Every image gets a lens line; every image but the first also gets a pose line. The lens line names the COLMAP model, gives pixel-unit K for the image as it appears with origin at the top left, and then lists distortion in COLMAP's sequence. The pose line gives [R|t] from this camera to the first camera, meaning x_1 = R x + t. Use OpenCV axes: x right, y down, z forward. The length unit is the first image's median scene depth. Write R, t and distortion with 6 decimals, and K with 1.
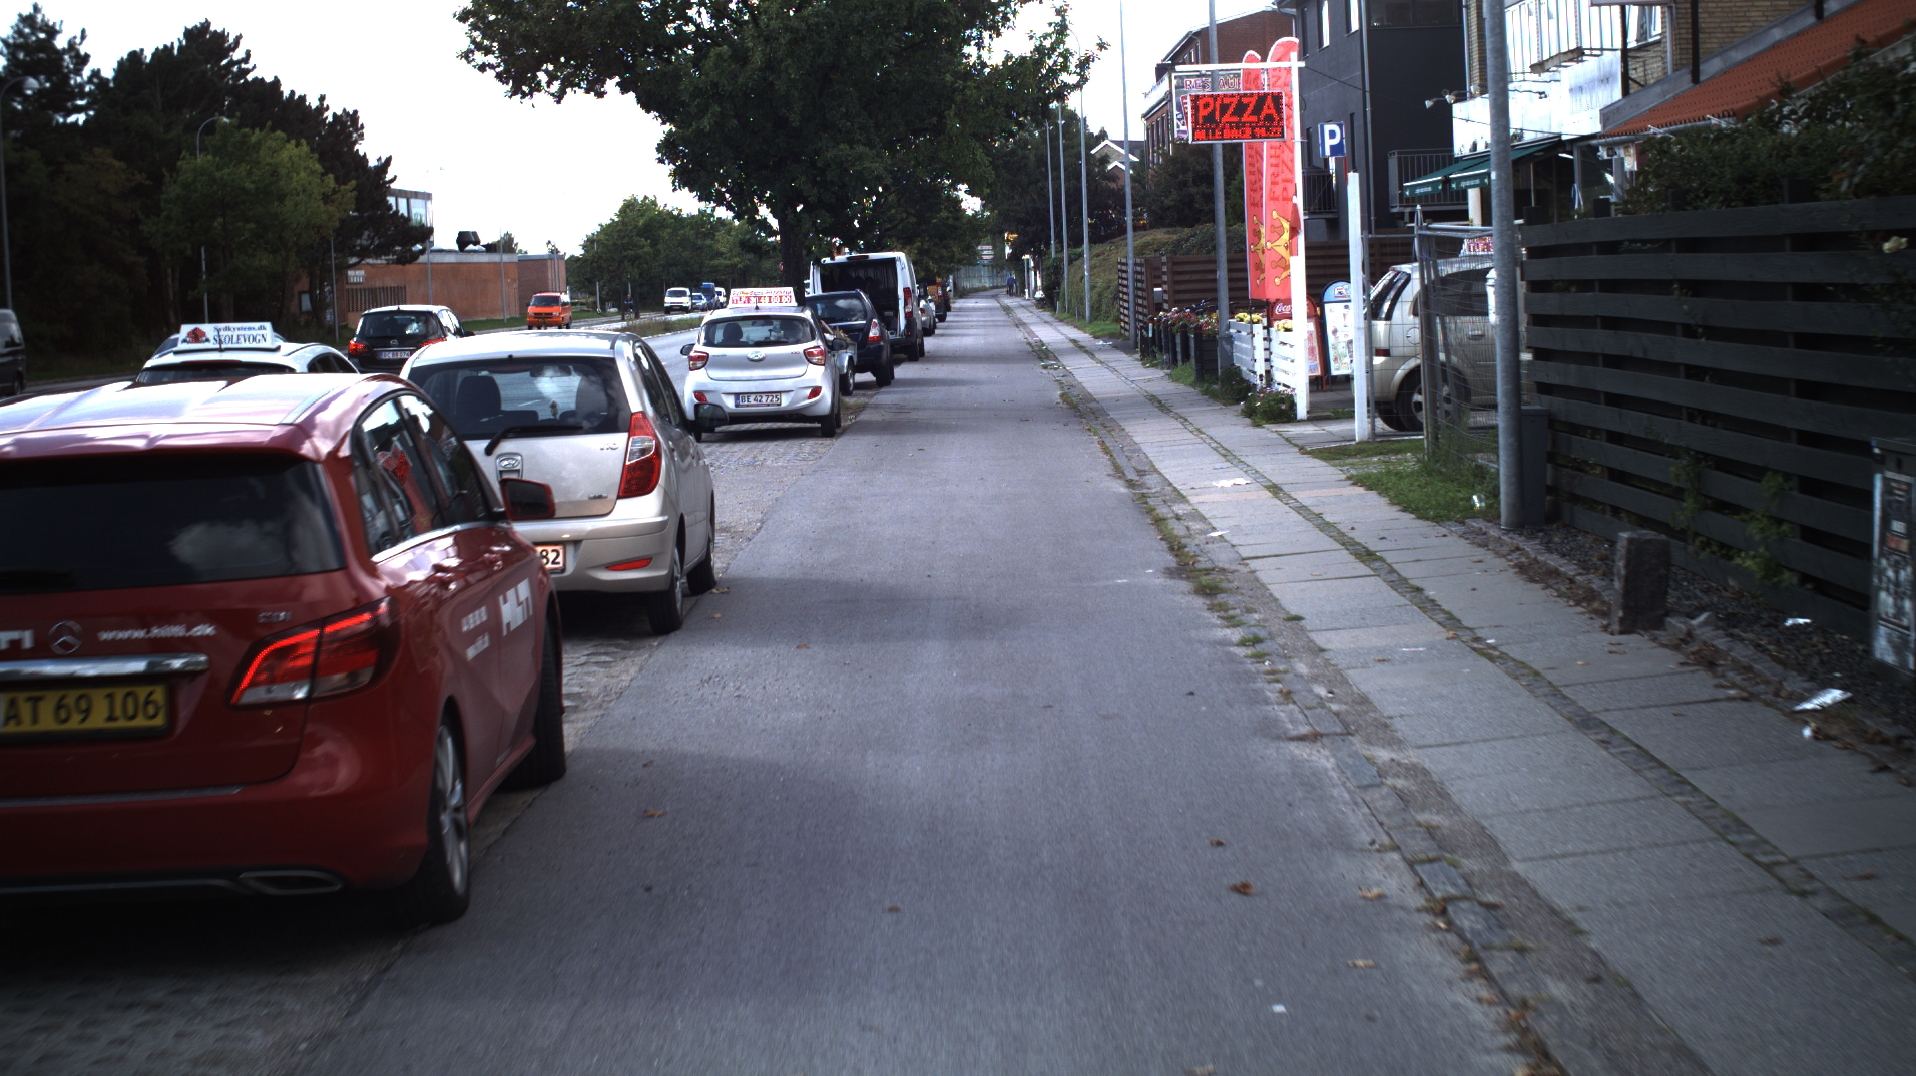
lens RADIAL K [[3848.9, 0, 957.1], [0, 3848.9, 529.6], [0, 0, 1]] dist [-0.273423, 0.000000]
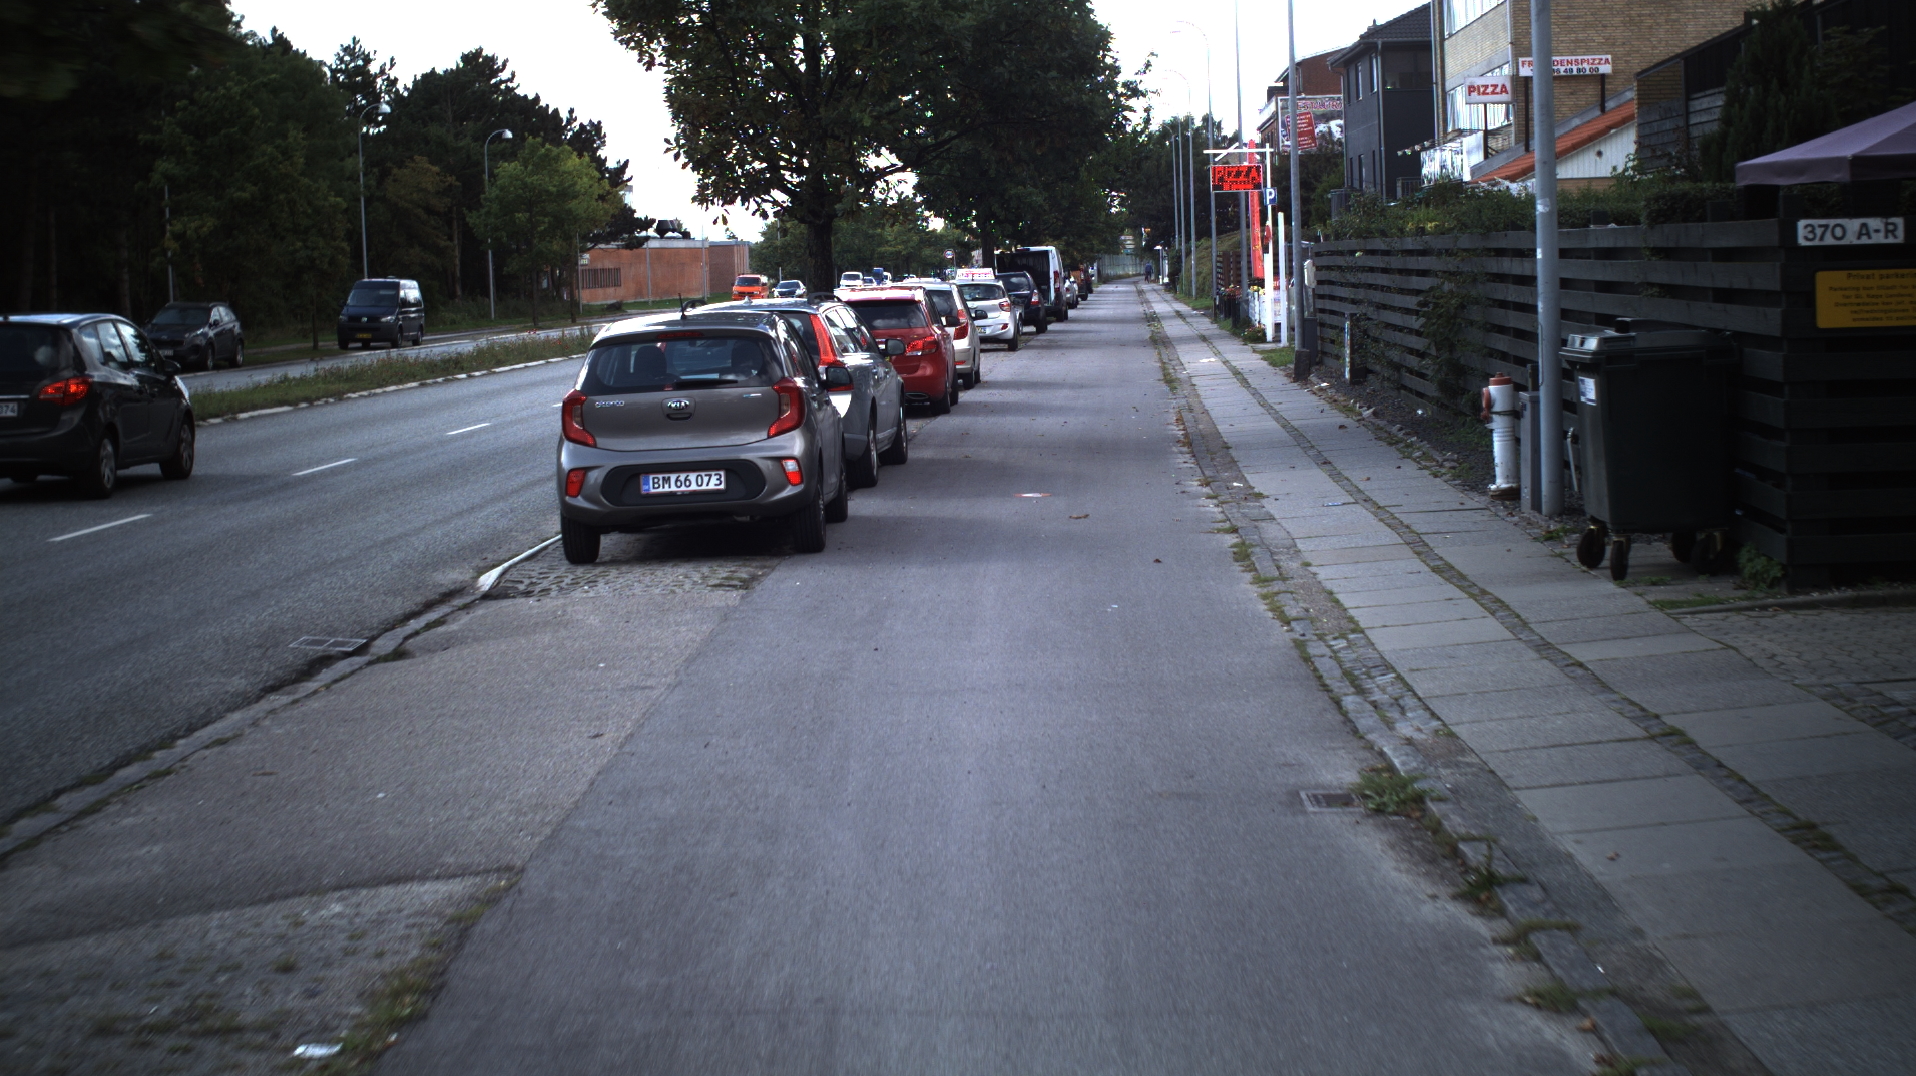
lens RADIAL K [[3848.9, 0, 960.1], [0, 3848.9, 531.7], [0, 0, 1]] dist [-0.273423, 0.000000]
pose [[0.999251, 0.010523, -0.037226, 0.005715], [-0.010381, 0.999938, 0.003998, 0.029651], [0.037266, -0.003608, 0.999299, -0.445421]]
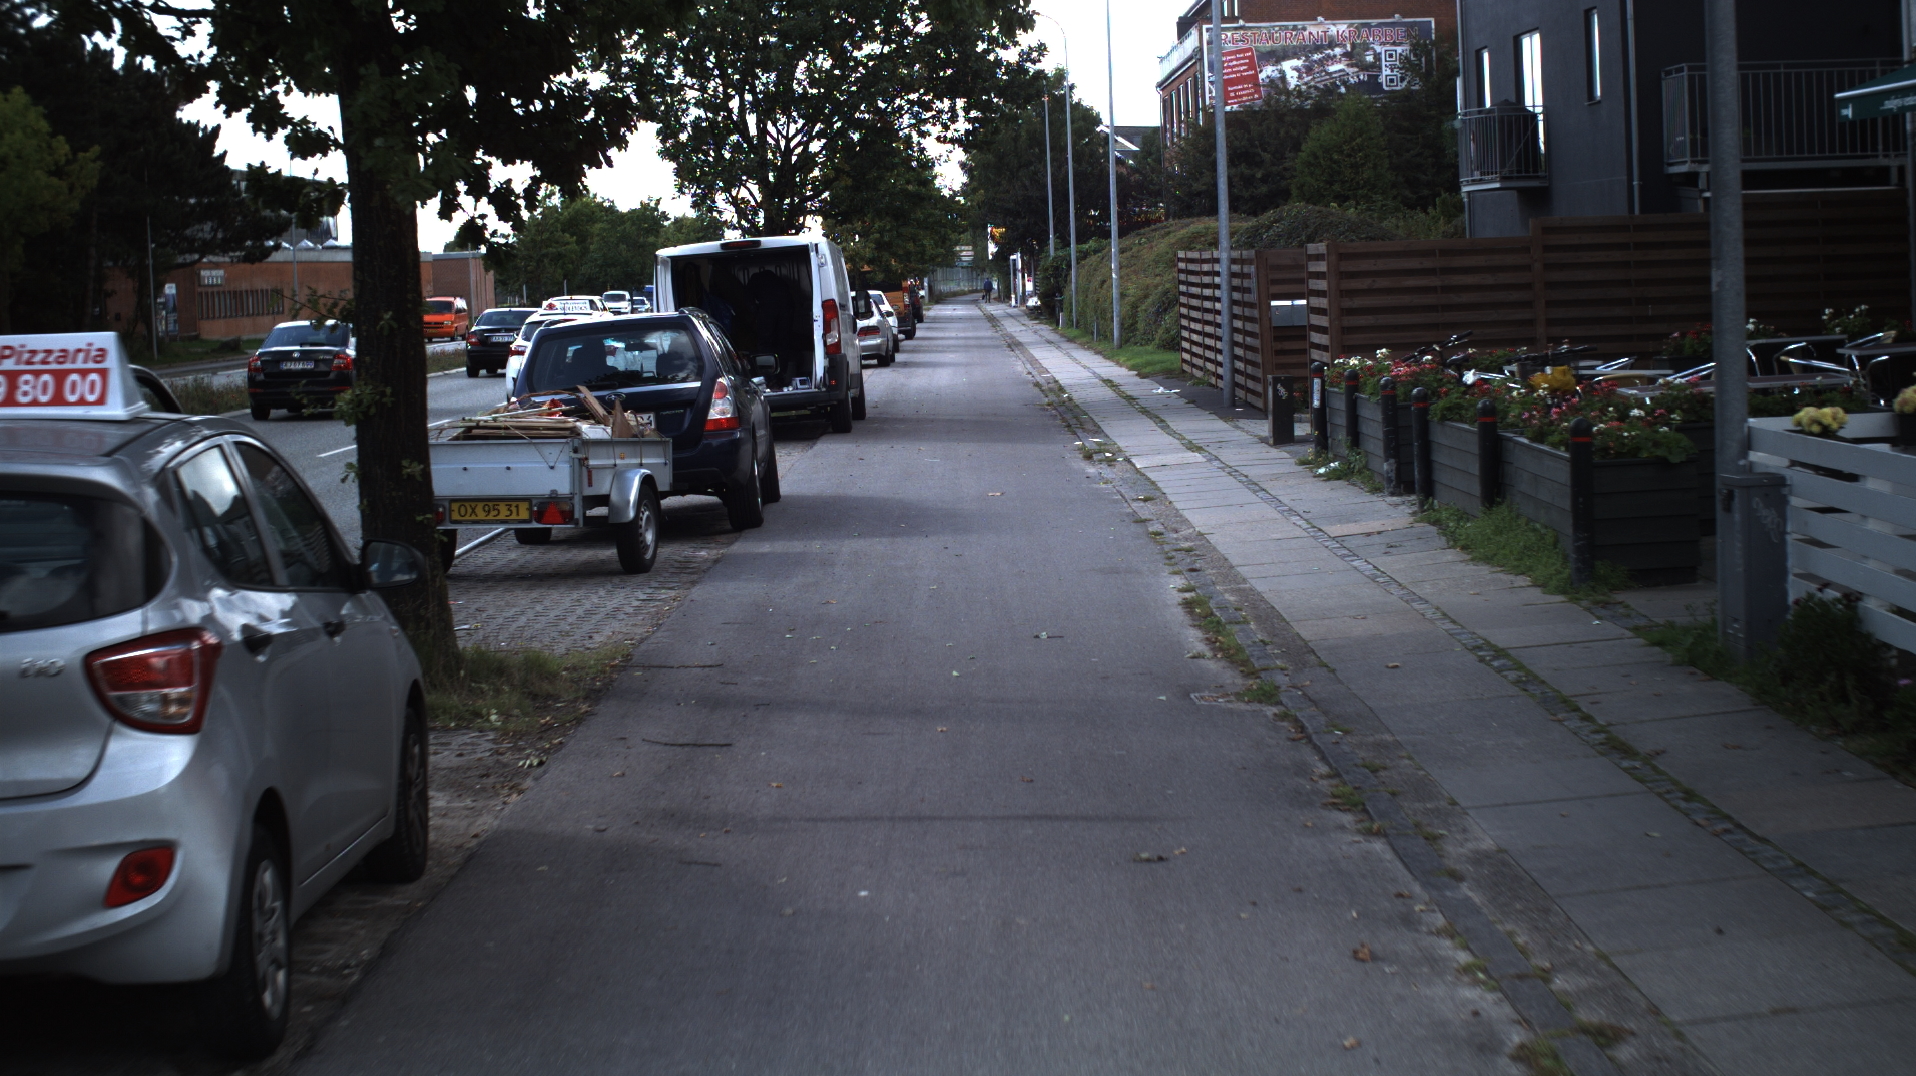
lens RADIAL K [[3848.9, 0, 964.8], [0, 3848.9, 541.6], [0, 0, 1]] dist [-0.273423, 0.000000]
pose [[0.999962, 0.003552, 0.007969, 0.002019], [-0.003571, 0.999991, 0.002393, -0.029603], [-0.007960, -0.002421, 0.999965, 0.447988]]
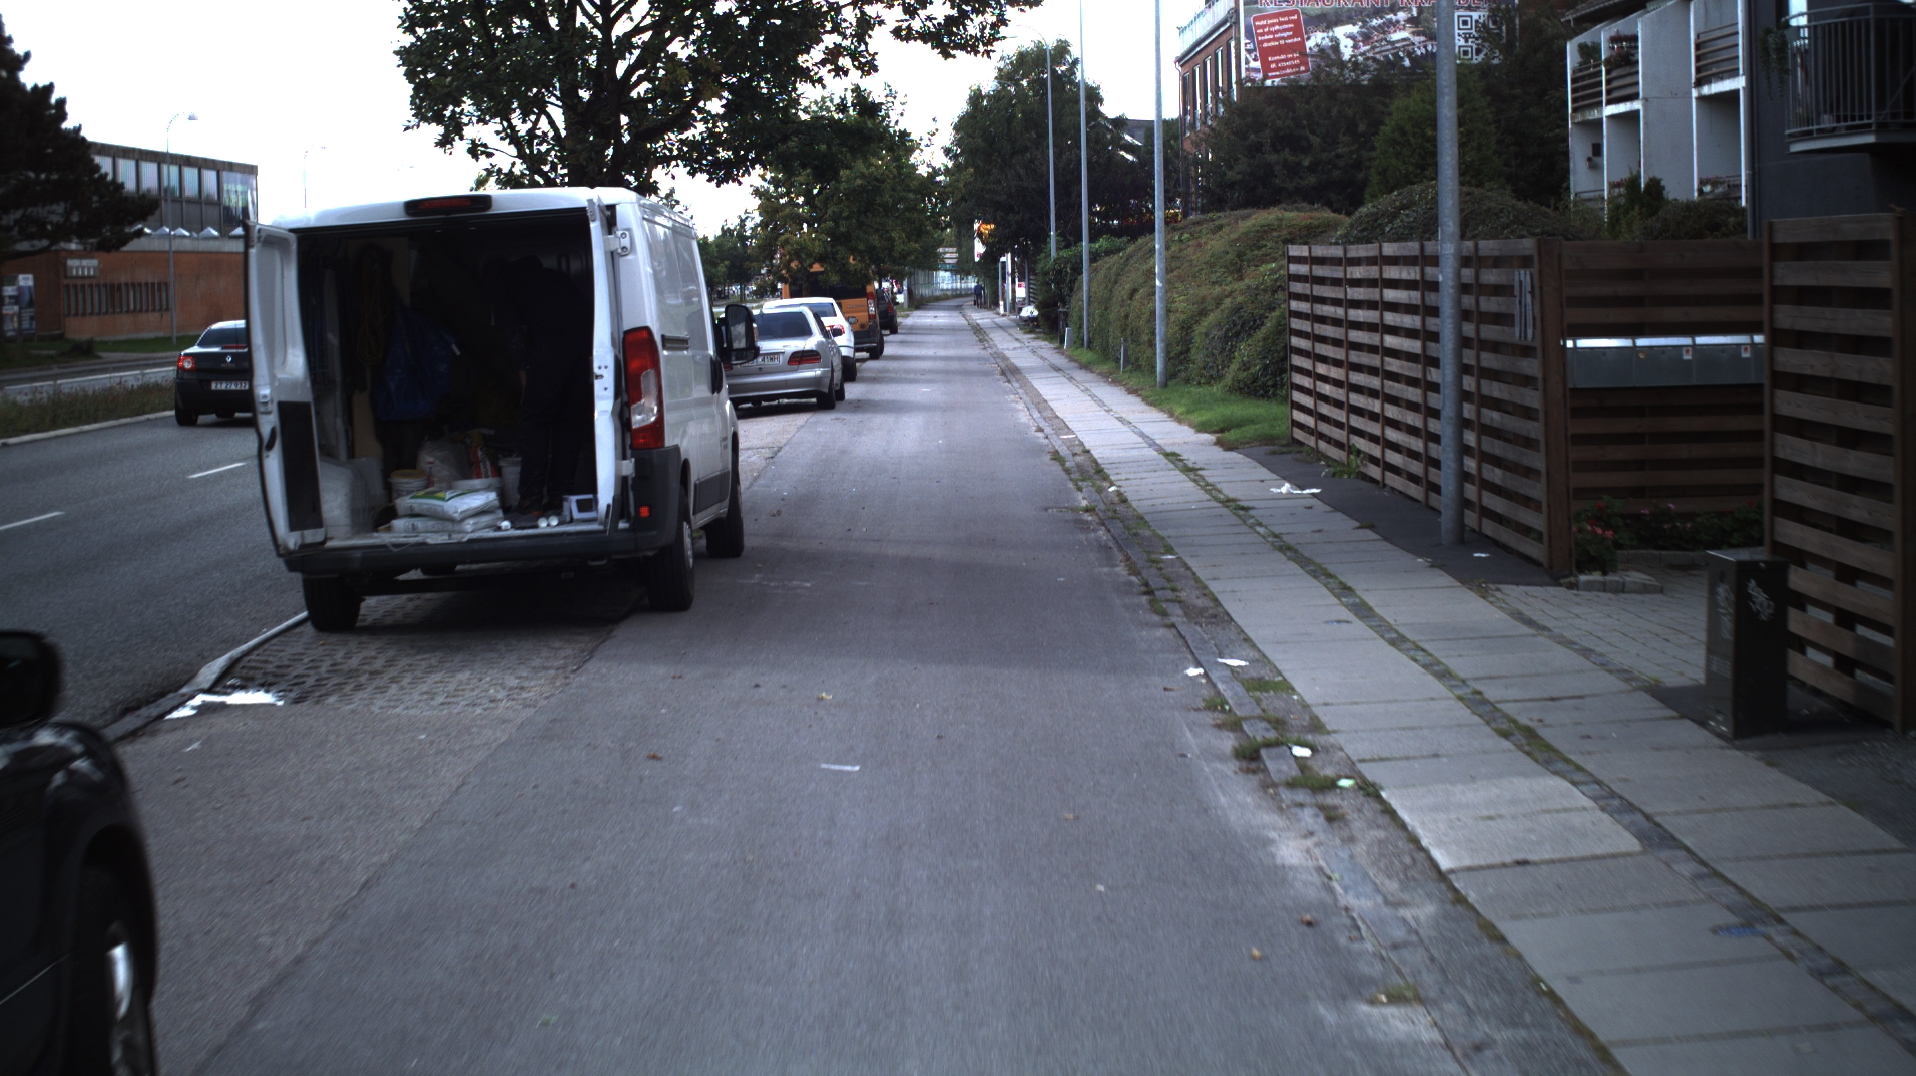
lens RADIAL K [[3848.9, 0, 963.7], [0, 3848.9, 536.4], [0, 0, 1]] dist [-0.273423, 0.000000]
pose [[0.999731, 0.019301, 0.012885, 0.005022], [-0.019303, 0.999814, 0.000076, -0.049576], [-0.012881, -0.000325, 0.999917, 0.745605]]
